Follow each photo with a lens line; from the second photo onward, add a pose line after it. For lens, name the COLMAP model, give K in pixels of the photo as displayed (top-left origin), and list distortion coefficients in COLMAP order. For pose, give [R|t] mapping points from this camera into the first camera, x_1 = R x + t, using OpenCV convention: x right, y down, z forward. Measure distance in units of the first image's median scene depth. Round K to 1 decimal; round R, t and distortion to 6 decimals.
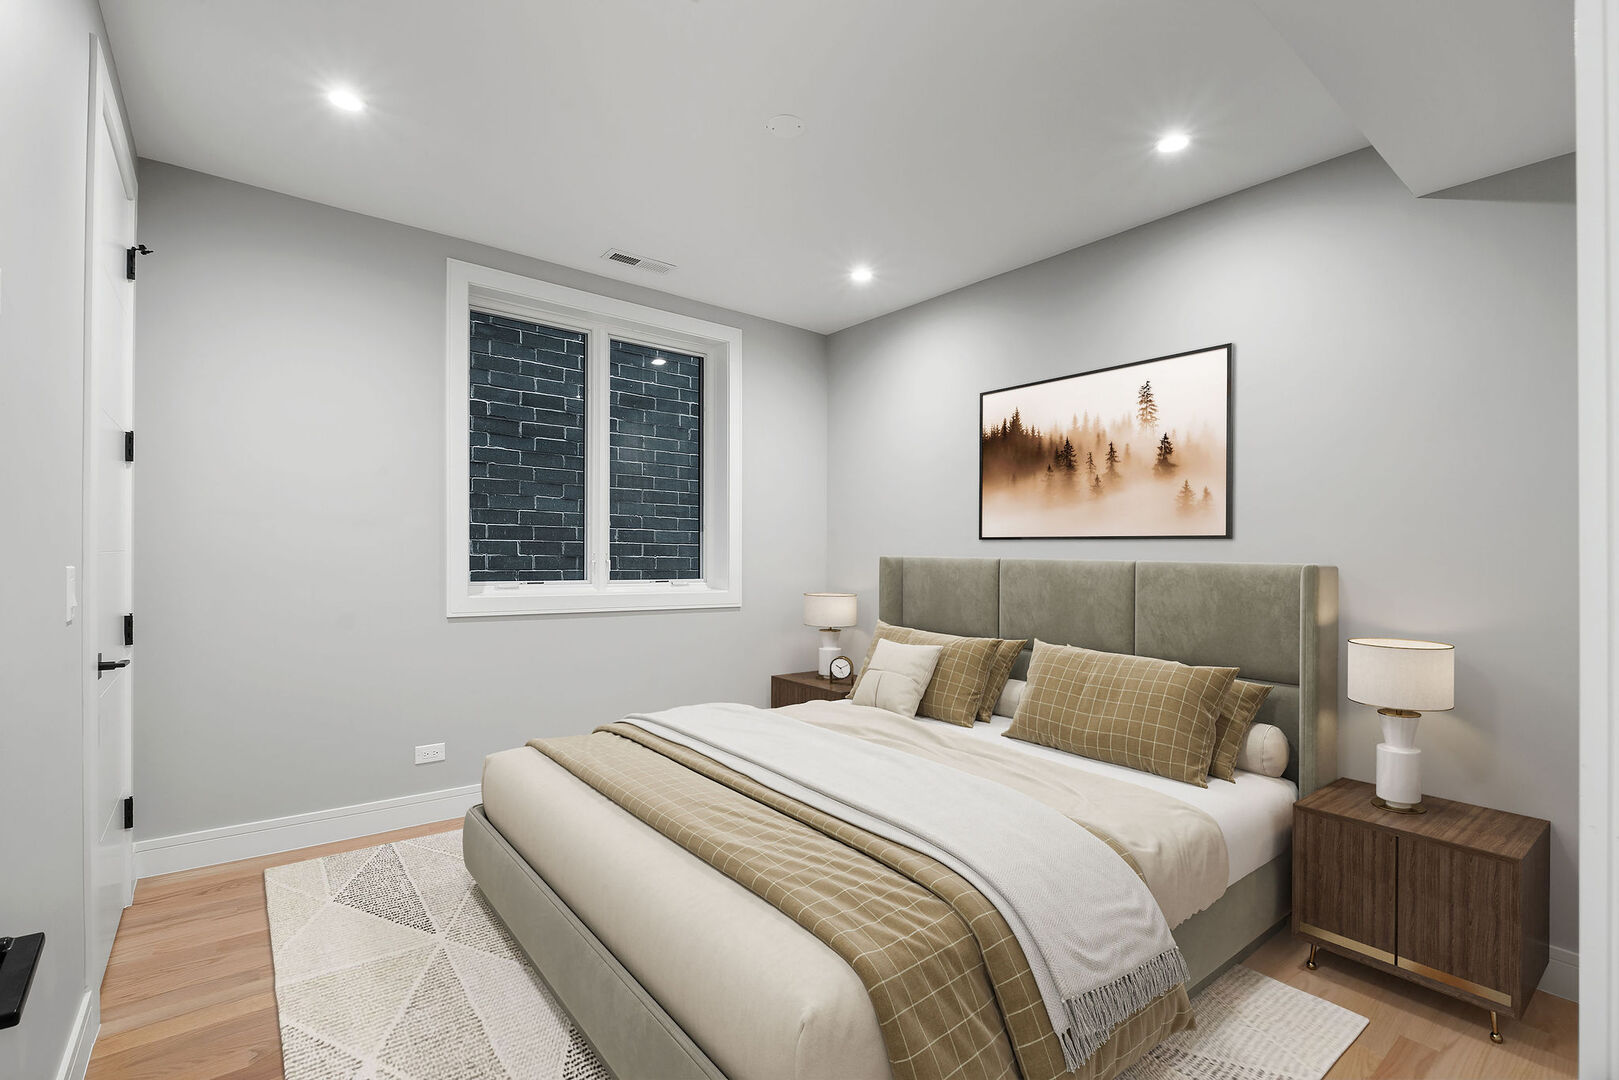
lens RADIAL K [[715.6, 0, 797.1], [0, 715.6, 554.8], [0, 0, 1]] dist [-0.011576, -0.000330]
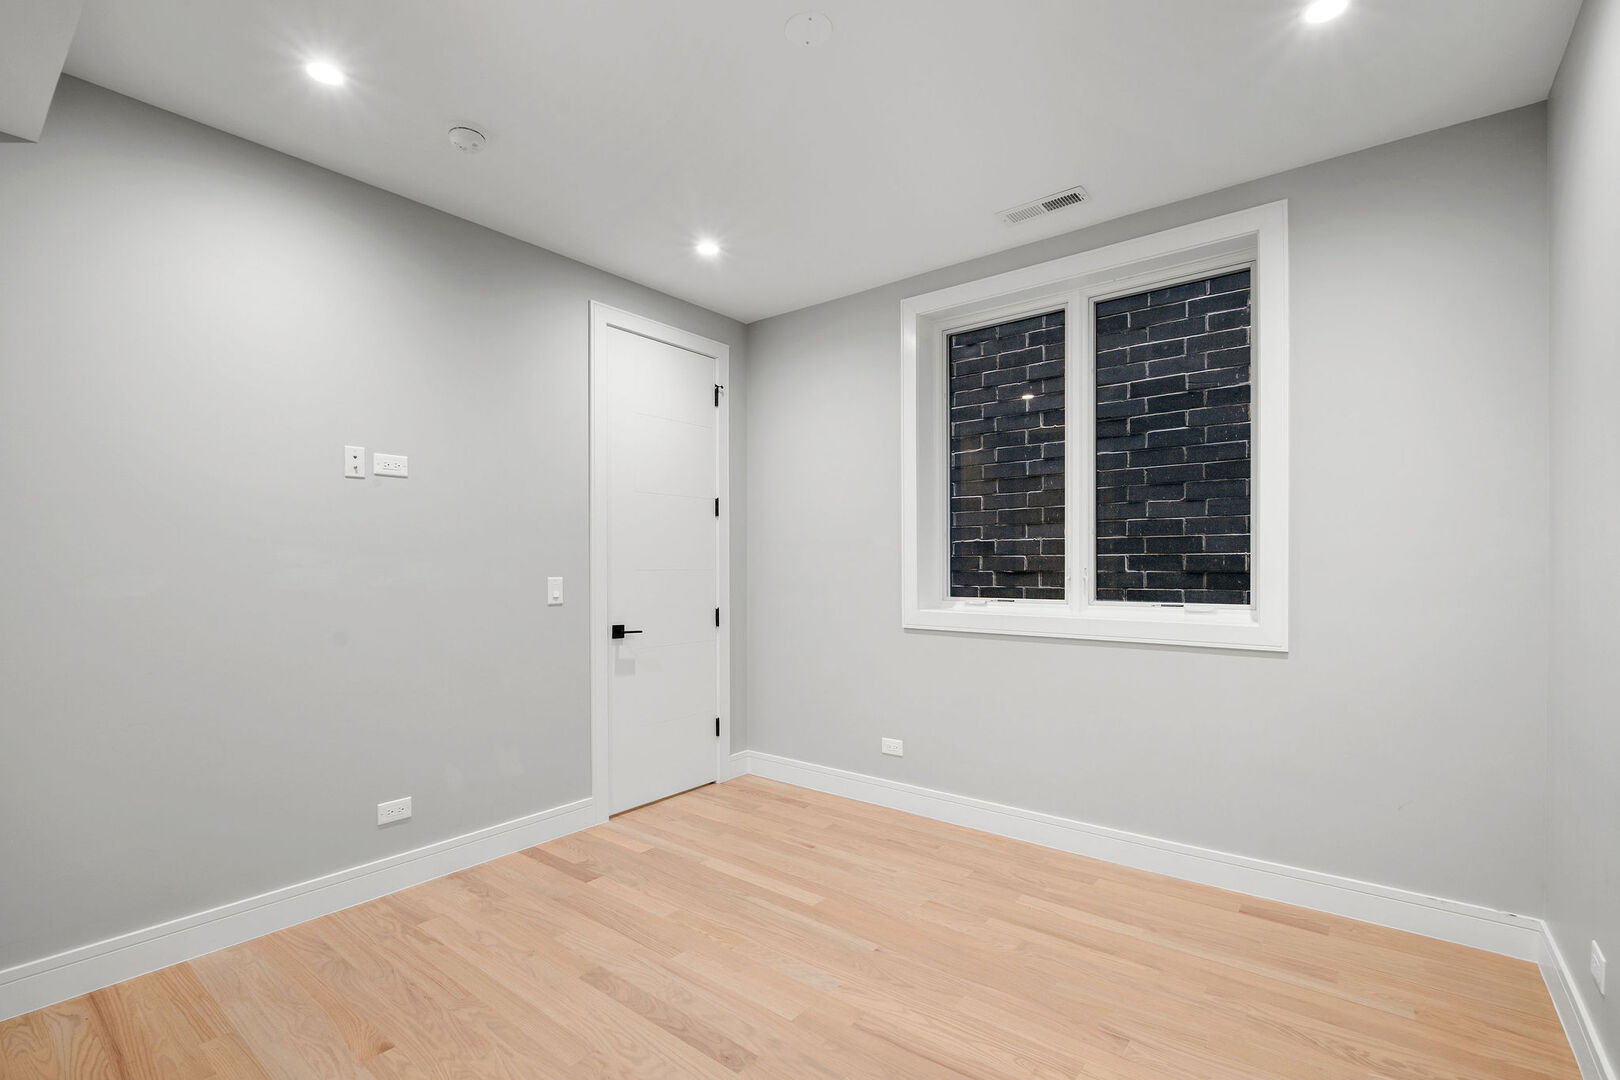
lens RADIAL K [[736.9, 0, 793.7], [0, 736.9, 572.7], [0, 0, 1]] dist [-0.002643, -0.000959]
pose [[0.214866, -0.005178, -0.976630, 0.470641], [0.001564, 0.999986, -0.004957, 0.007412], [0.976642, -0.000462, 0.214871, 0.479019]]
